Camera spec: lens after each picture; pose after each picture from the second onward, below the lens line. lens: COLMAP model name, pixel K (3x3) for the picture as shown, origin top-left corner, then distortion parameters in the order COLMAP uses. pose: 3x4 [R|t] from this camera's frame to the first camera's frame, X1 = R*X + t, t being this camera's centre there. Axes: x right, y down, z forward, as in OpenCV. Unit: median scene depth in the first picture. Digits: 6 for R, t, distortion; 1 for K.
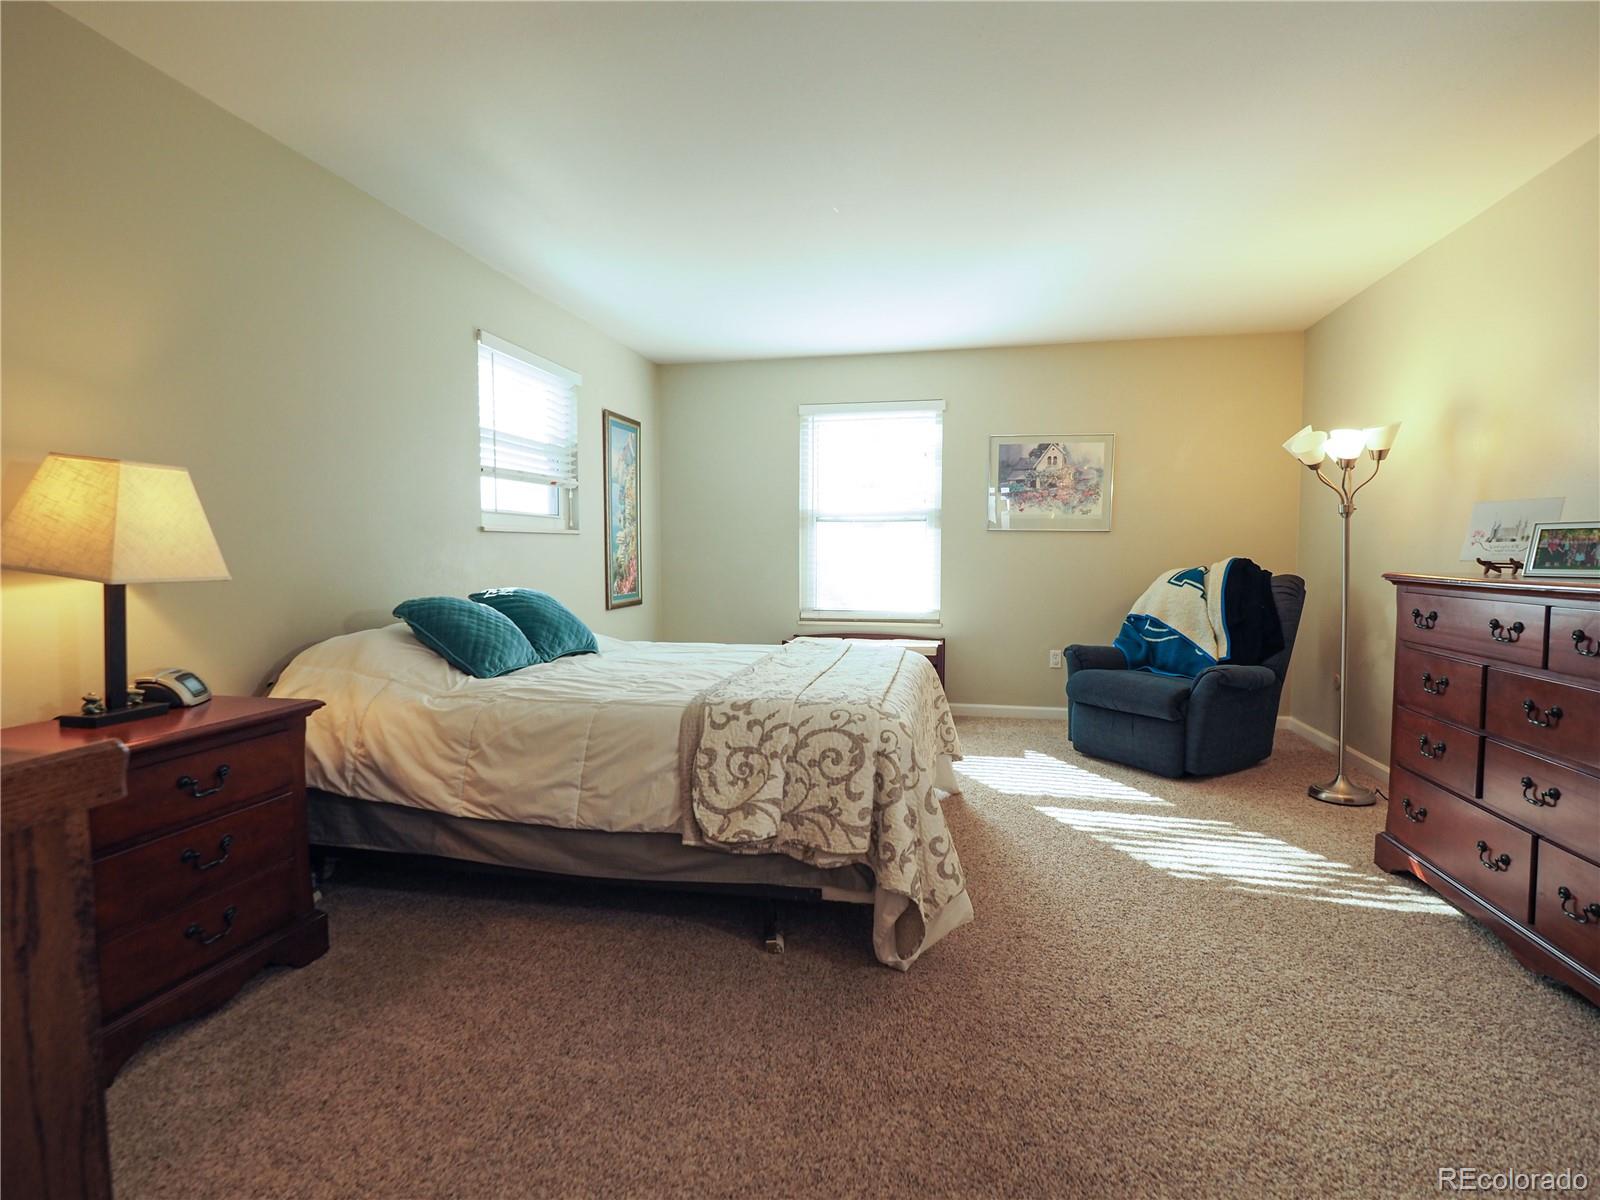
lens RADIAL K [[808.9, 0, 783.8], [0, 808.9, 603.8], [0, 0, 1]] dist [-0.004529, -0.000535]
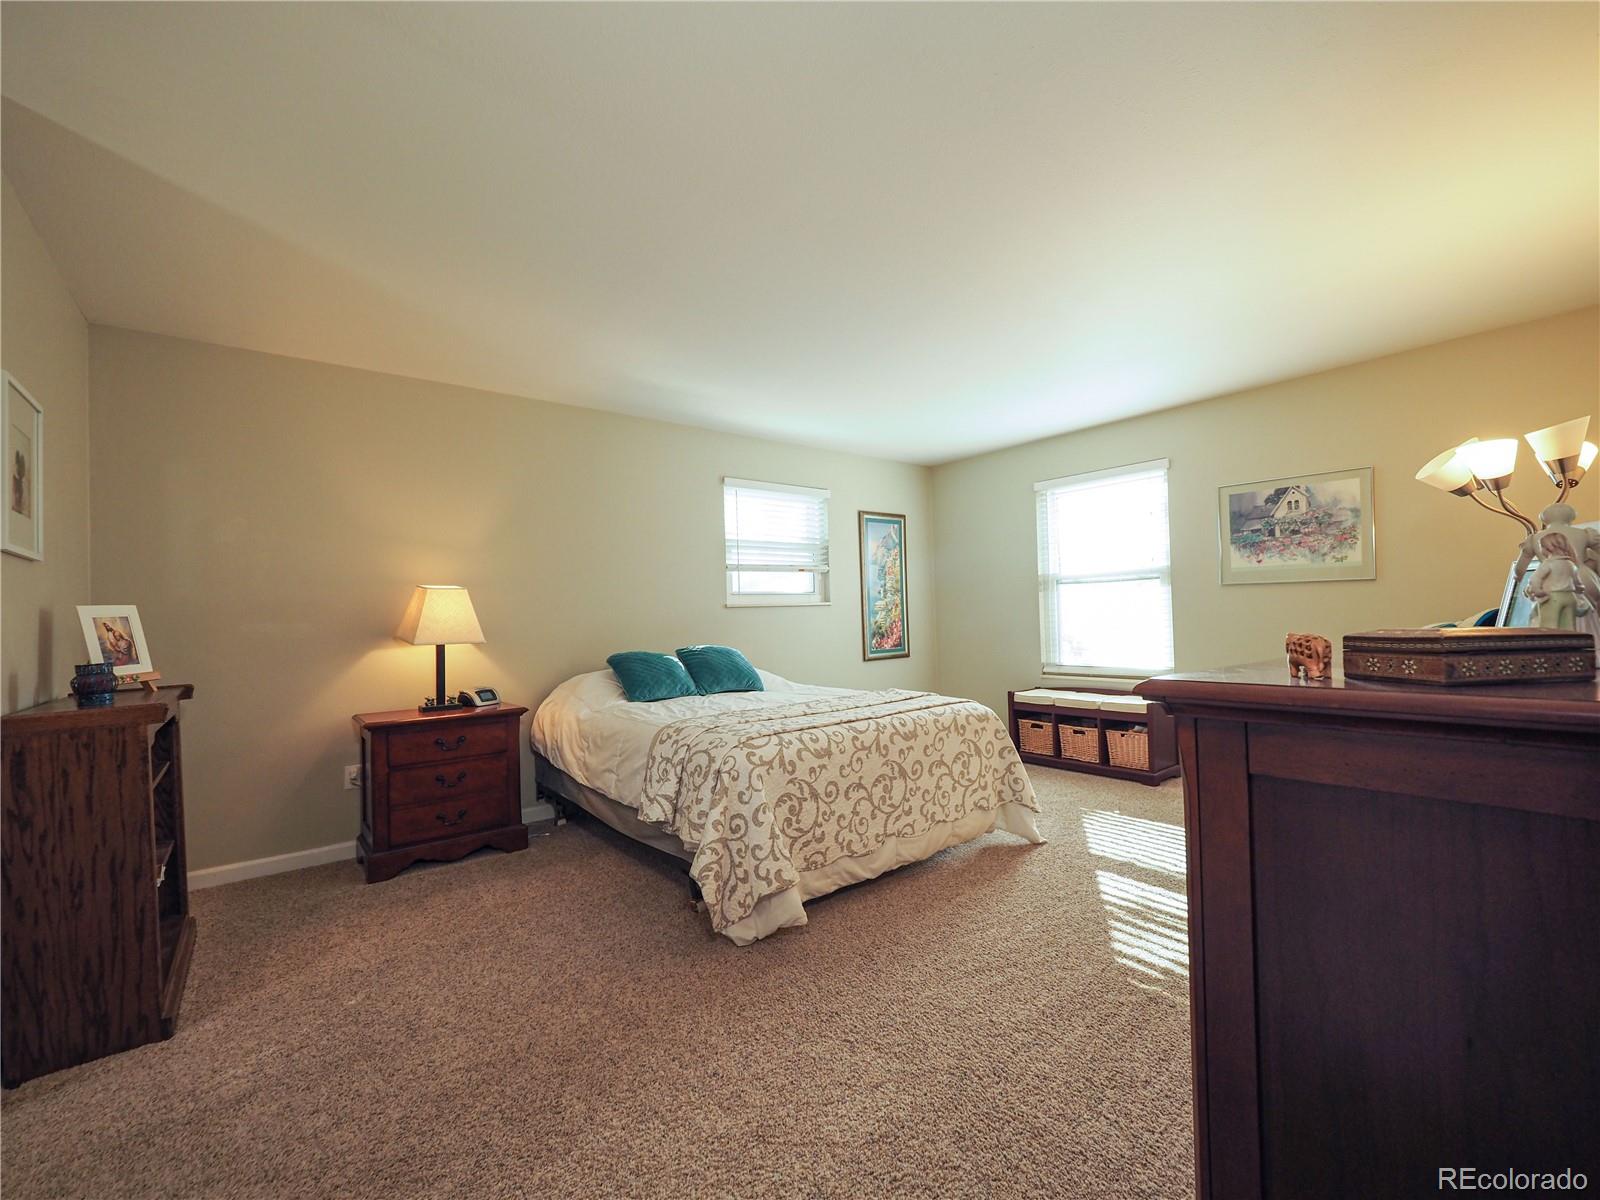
lens RADIAL K [[676.2, 0, 803.9], [0, 676.2, 603.6], [0, 0, 1]] dist [-0.015866, 0.005150]
pose [[0.780569, -0.034552, -0.624114, 0.503453], [-0.012218, 0.997437, -0.070501, -0.009747], [0.624951, 0.062656, 0.778146, 0.104778]]
